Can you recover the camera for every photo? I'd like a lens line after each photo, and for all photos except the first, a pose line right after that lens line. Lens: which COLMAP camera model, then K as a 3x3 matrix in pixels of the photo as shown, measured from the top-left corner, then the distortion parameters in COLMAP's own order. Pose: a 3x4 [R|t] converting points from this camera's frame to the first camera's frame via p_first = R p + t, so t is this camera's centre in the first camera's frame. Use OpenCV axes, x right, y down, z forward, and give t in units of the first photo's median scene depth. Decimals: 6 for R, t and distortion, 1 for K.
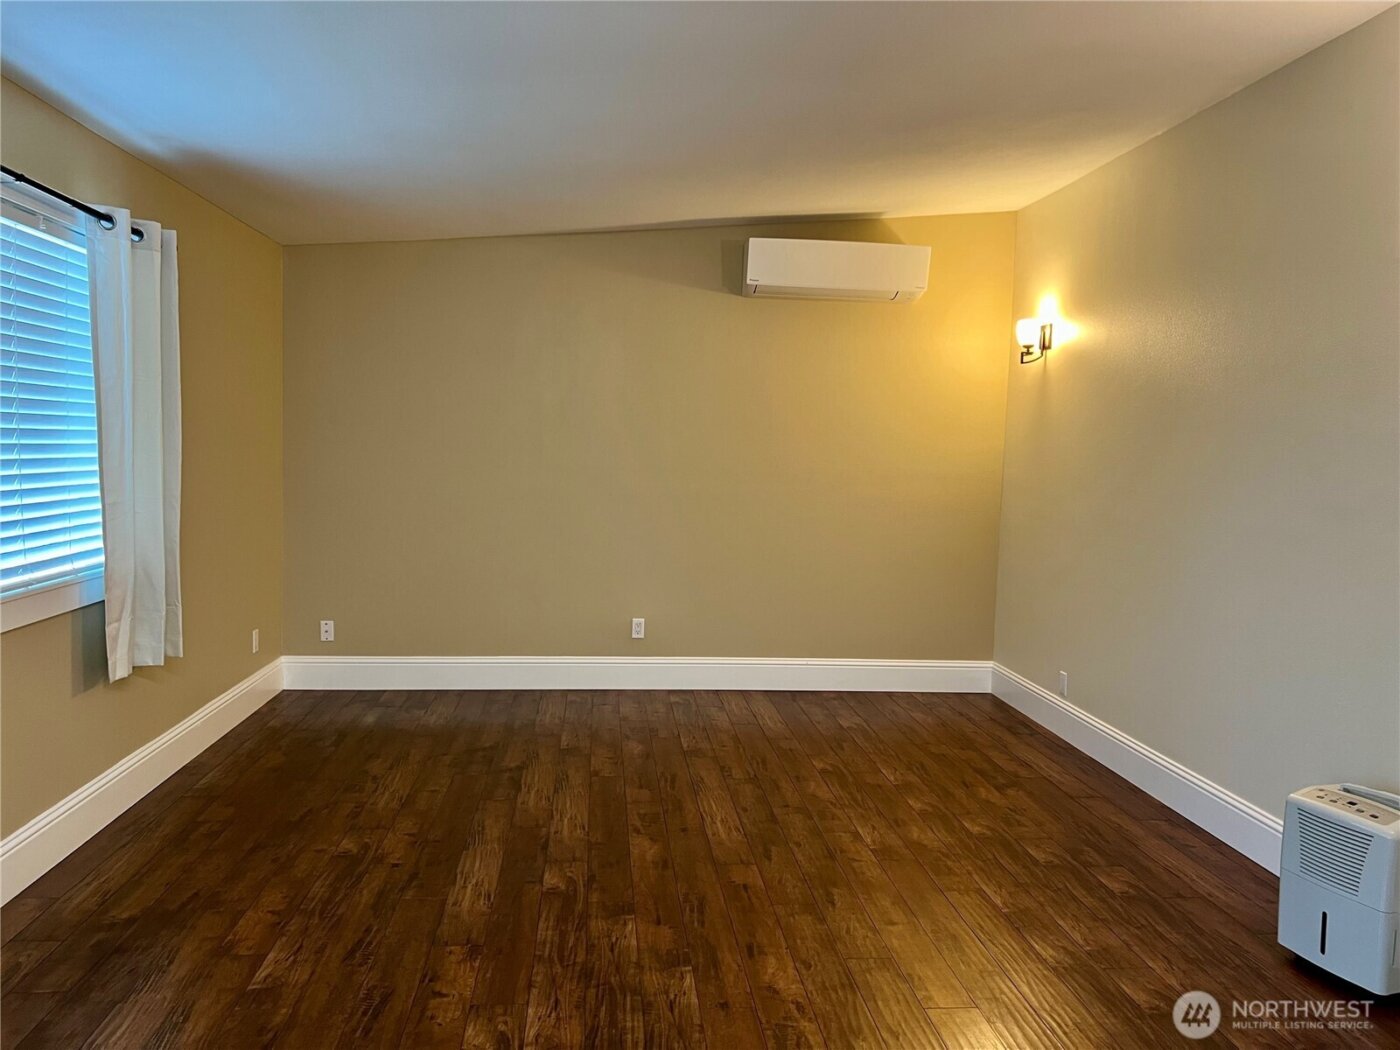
lens RADIAL K [[1054.5, 0, 710.8], [0, 1054.5, 512.0], [0, 0, 1]] dist [0.058486, -0.054873]
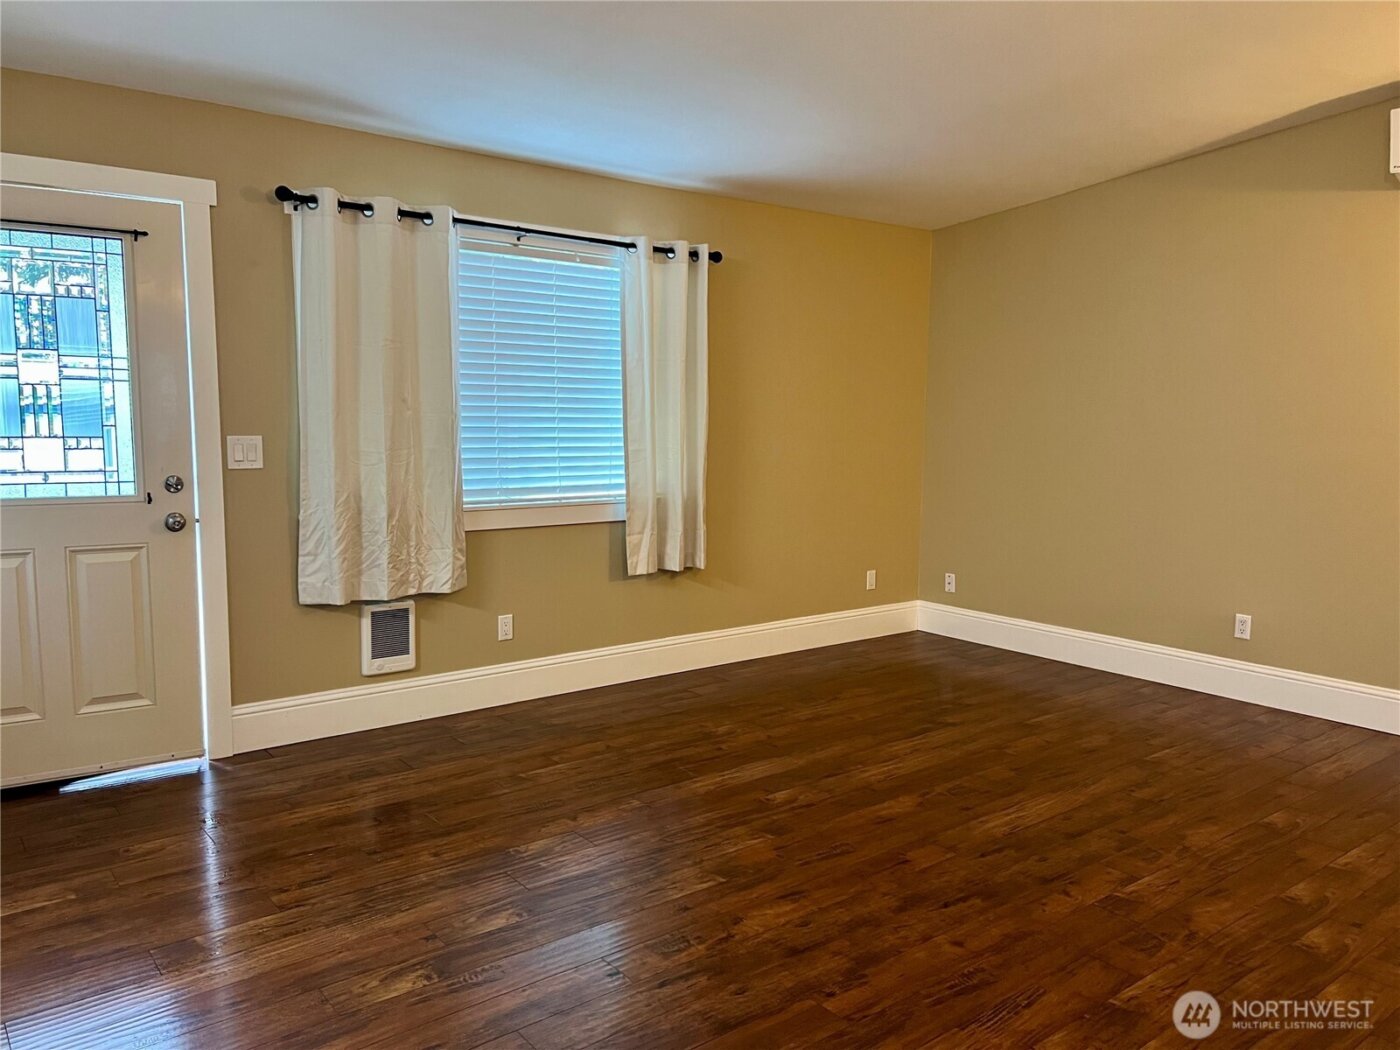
lens RADIAL K [[1054.5, 0, 714.3], [0, 1054.5, 529.7], [0, 0, 1]] dist [0.058486, -0.054873]
pose [[0.547990, 0.075553, -0.833066, 0.625813], [-0.052099, 0.997062, 0.056156, 0.012871], [0.834861, 0.012629, 0.550316, 0.298378]]
